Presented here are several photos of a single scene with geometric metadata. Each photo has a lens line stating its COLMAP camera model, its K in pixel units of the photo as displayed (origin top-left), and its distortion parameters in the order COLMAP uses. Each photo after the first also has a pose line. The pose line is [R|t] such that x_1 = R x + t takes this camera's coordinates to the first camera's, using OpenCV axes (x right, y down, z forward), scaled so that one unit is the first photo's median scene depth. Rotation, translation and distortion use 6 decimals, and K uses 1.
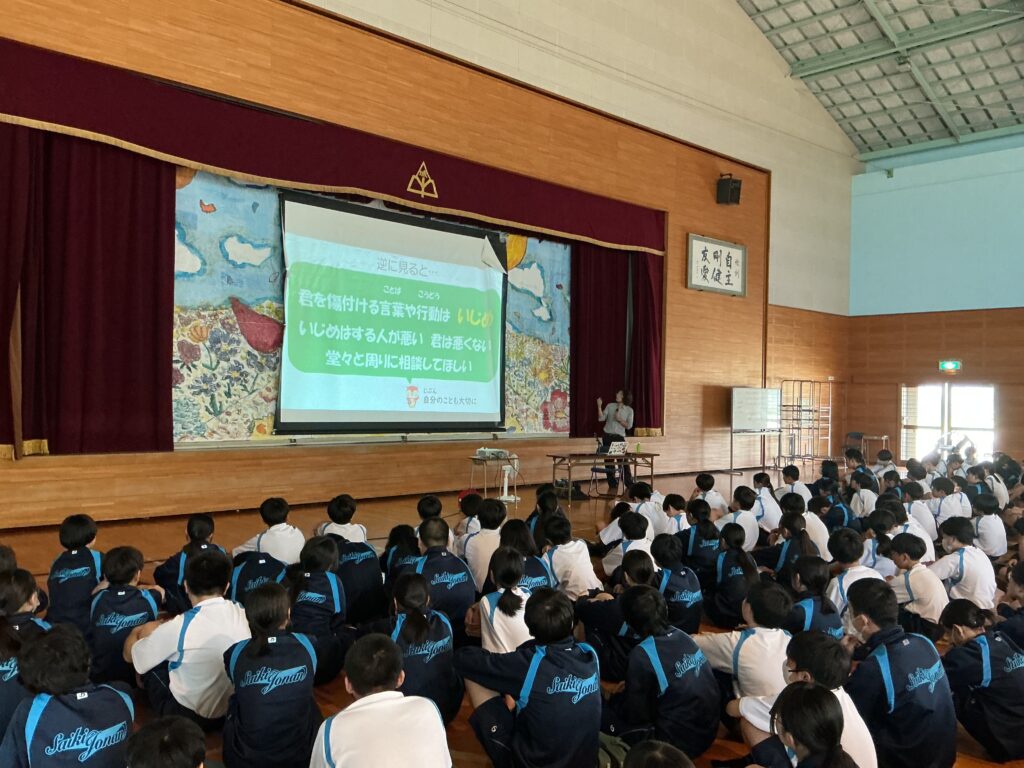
lens RADIAL K [[848.3, 0, 512.0], [0, 848.3, 384.0], [0, 0, 1]] dist [0.150114, -0.313599]
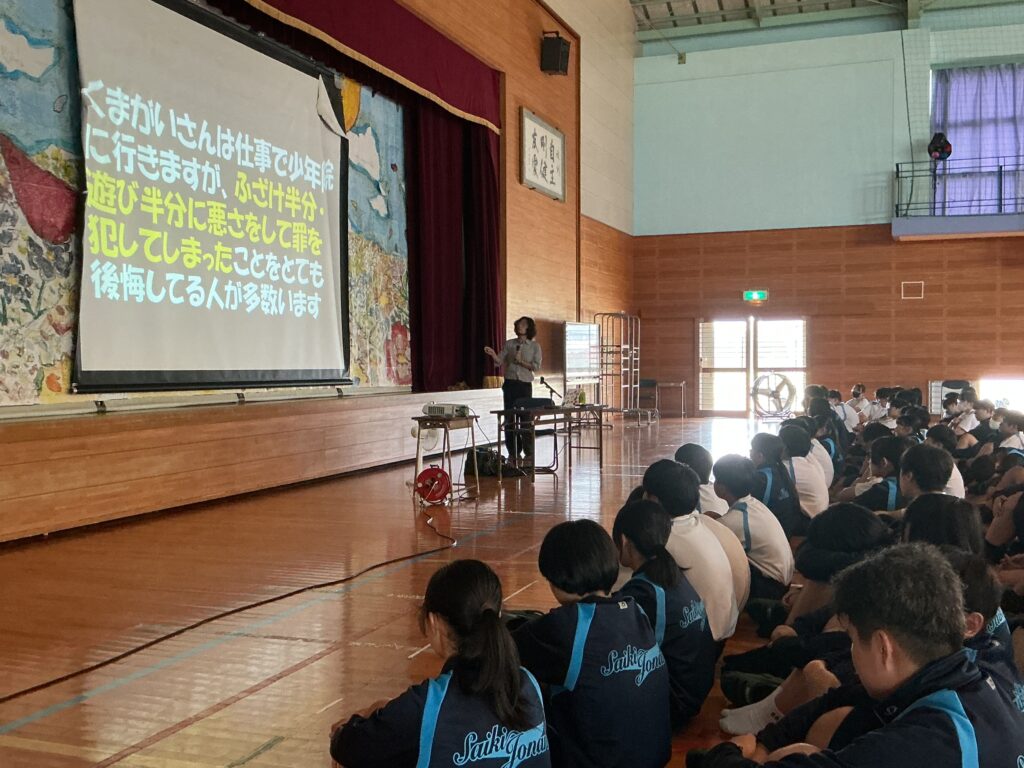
lens RADIAL K [[1108.0, 0, 512.0], [0, 1108.0, 384.0], [0, 0, 1]] dist [0.169615, -0.382213]
pose [[0.889066, -0.033622, 0.456542, -0.320452], [0.016735, 0.999020, 0.040983, 0.025354], [-0.457472, -0.028796, 0.888757, 0.208486]]
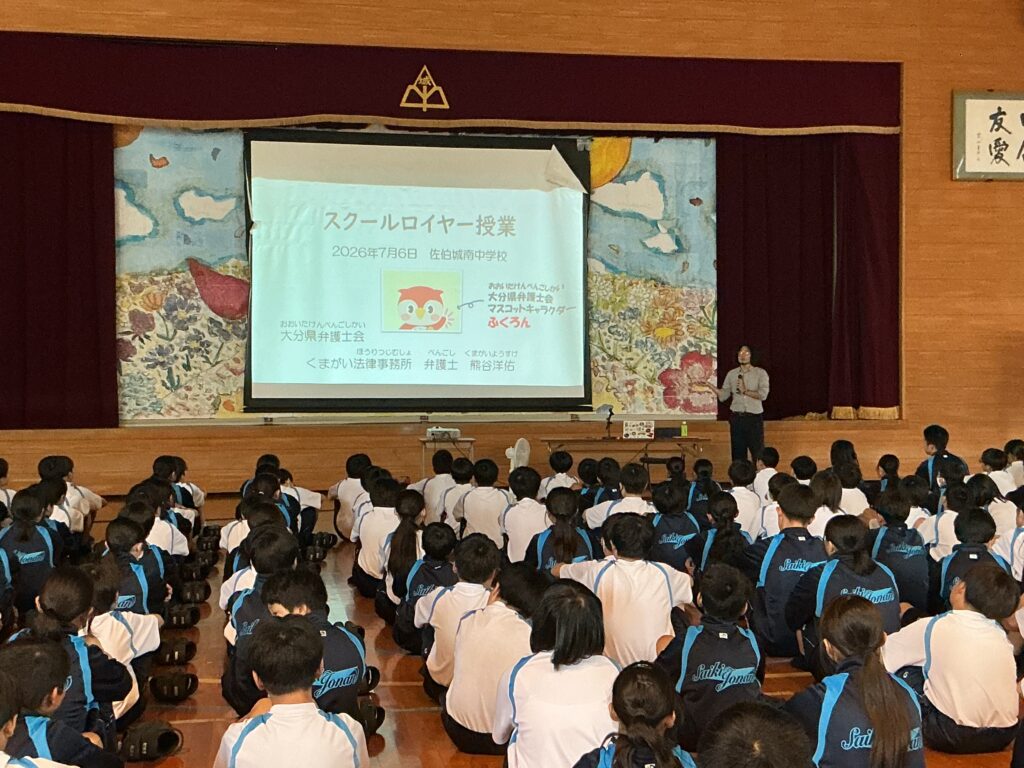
lens RADIAL K [[1436.2, 0, 512.0], [0, 1436.2, 384.0], [0, 0, 1]] dist [0.120099, -0.048229]
pose [[0.839514, -0.021984, -0.542893, 0.670672], [0.028139, 0.999599, 0.003037, 0.030091], [0.542608, -0.017826, 0.839797, -0.073566]]
